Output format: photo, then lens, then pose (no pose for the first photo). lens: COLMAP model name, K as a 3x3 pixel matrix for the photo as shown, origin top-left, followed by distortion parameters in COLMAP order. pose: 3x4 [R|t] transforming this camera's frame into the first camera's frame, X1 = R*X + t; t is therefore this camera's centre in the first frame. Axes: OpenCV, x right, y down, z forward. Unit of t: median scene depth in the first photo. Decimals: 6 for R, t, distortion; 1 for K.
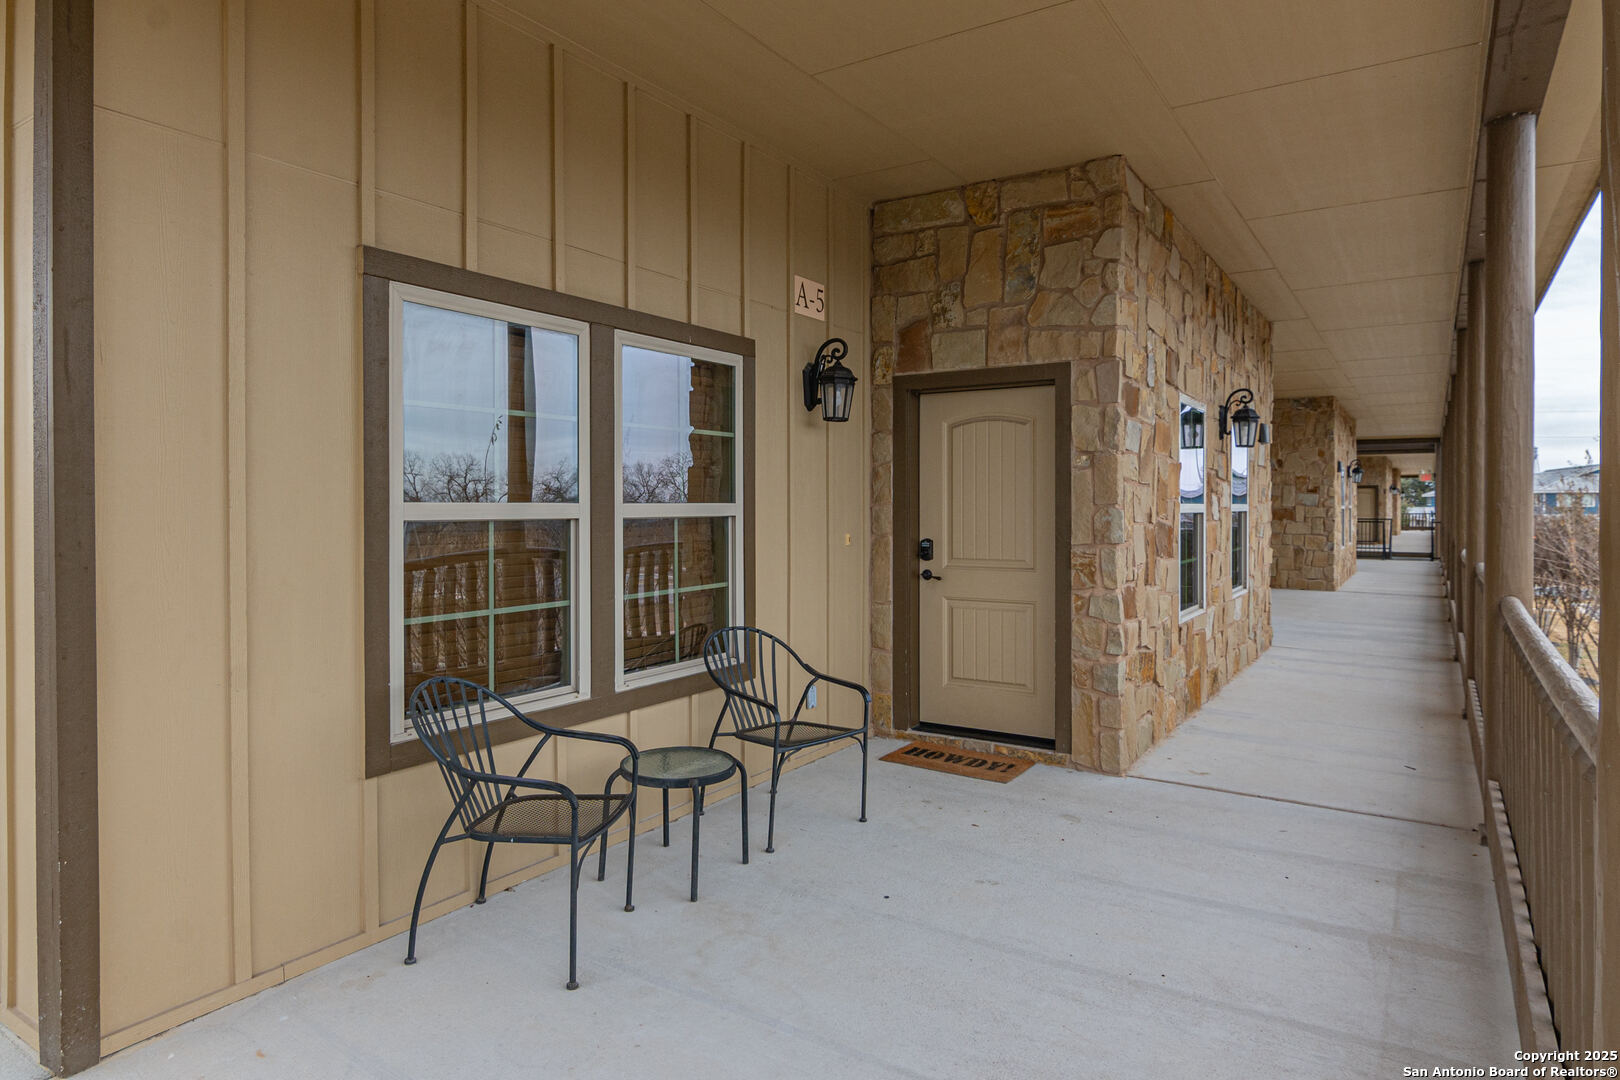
lens RADIAL K [[949.2, 0, 799.6], [0, 949.2, 509.3], [0, 0, 1]] dist [-0.004519, -0.003584]
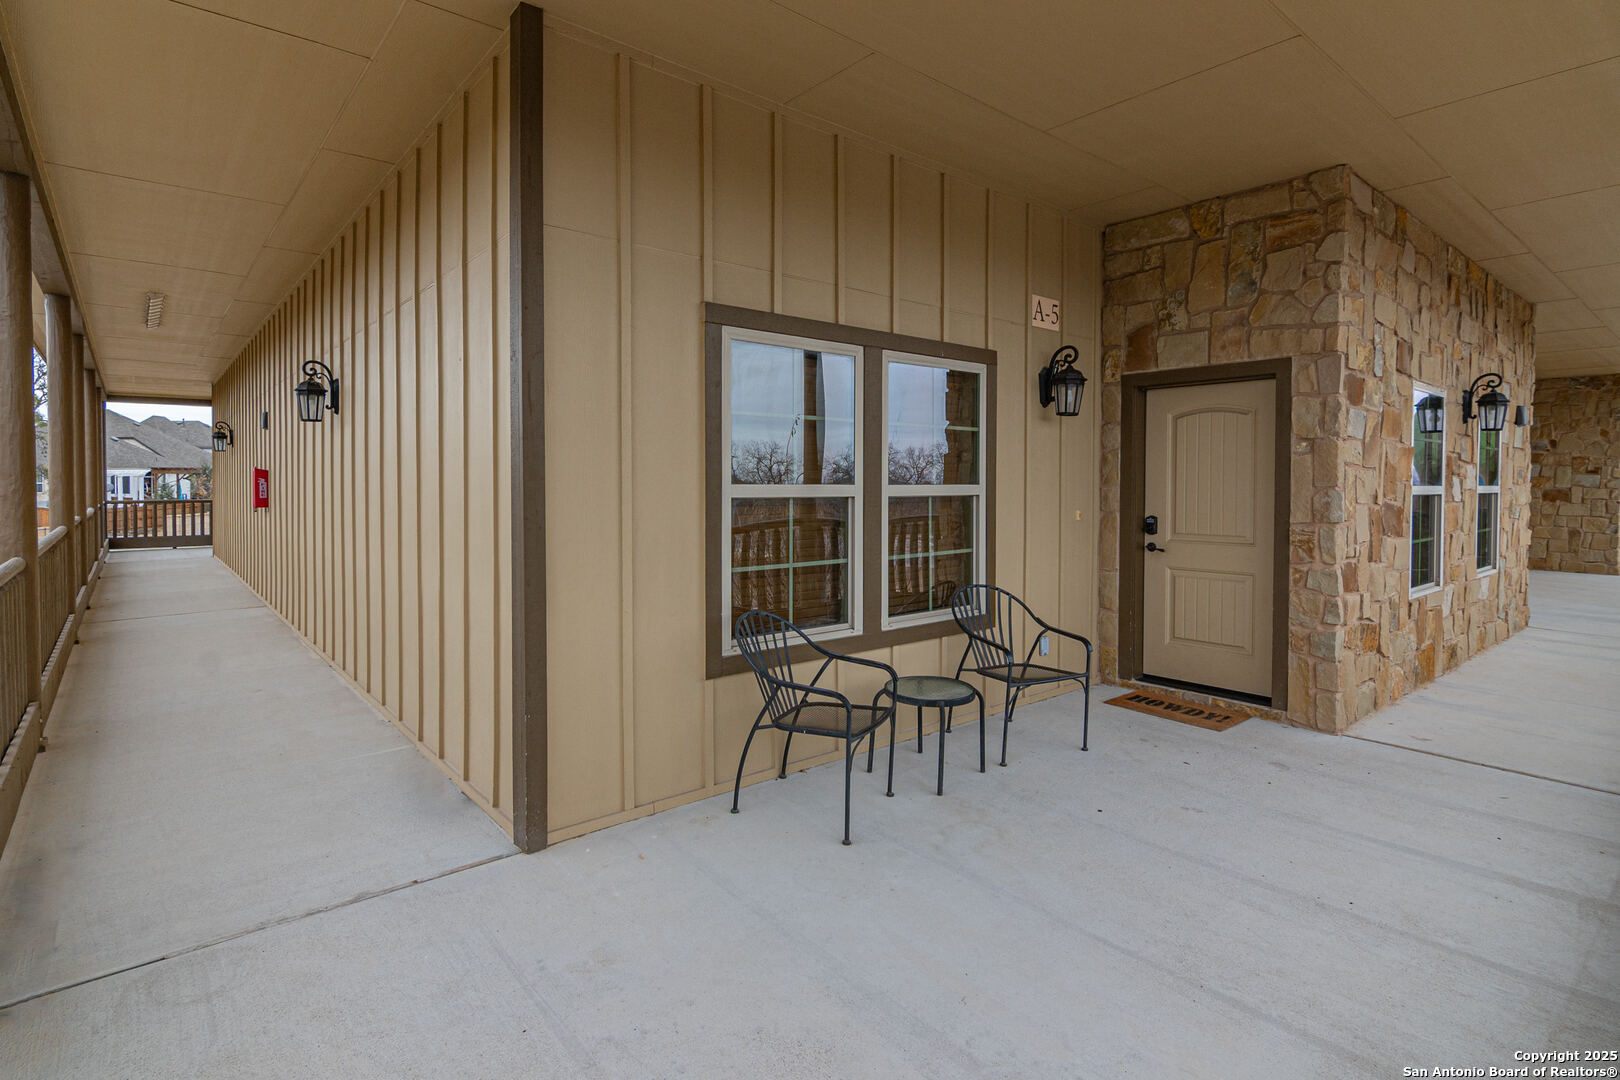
lens RADIAL K [[807.9, 0, 805.4], [0, 807.9, 499.9], [0, 0, 1]] dist [-0.002444, -0.000352]
pose [[0.956380, 0.008845, -0.291991, 0.020554], [-0.003964, 0.999842, 0.017304, -0.003579], [0.292098, -0.015392, 0.956265, -0.064127]]
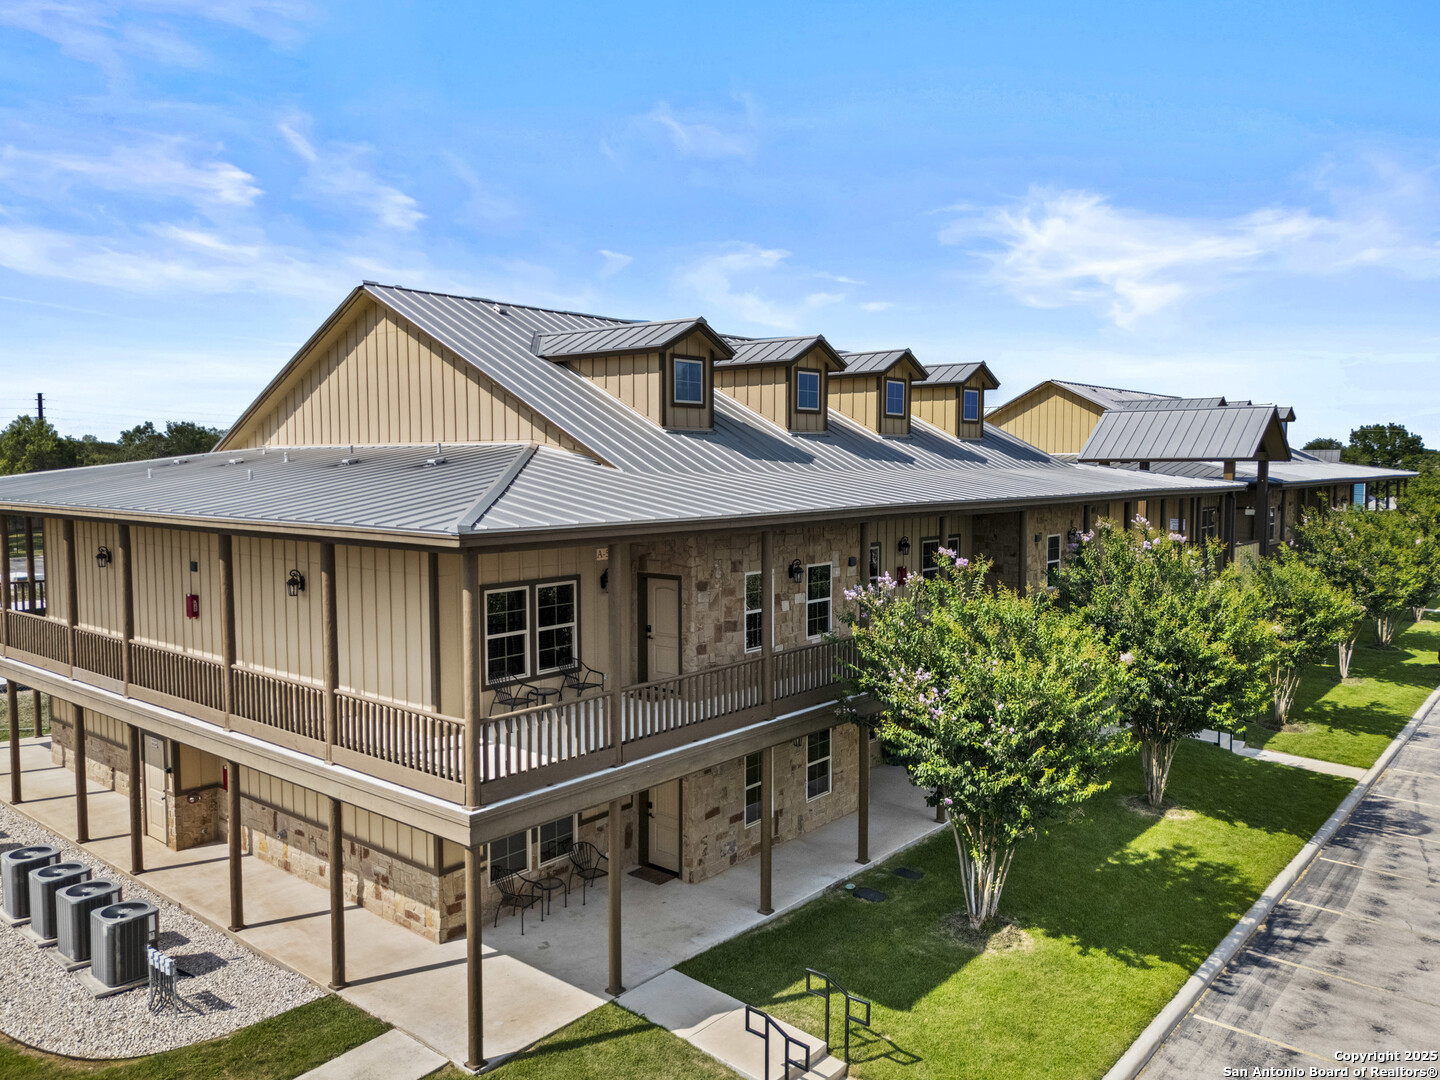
lens RADIAL K [[1074.0, 0, 765.7], [0, 1074.0, 538.0], [0, 0, 1]] dist [0.062228, -0.050549]
pose [[0.996463, 0.010225, -0.083408, 0.872934], [-0.004257, 0.997437, 0.071420, -0.545128], [0.083925, -0.070813, 0.993953, -2.600901]]
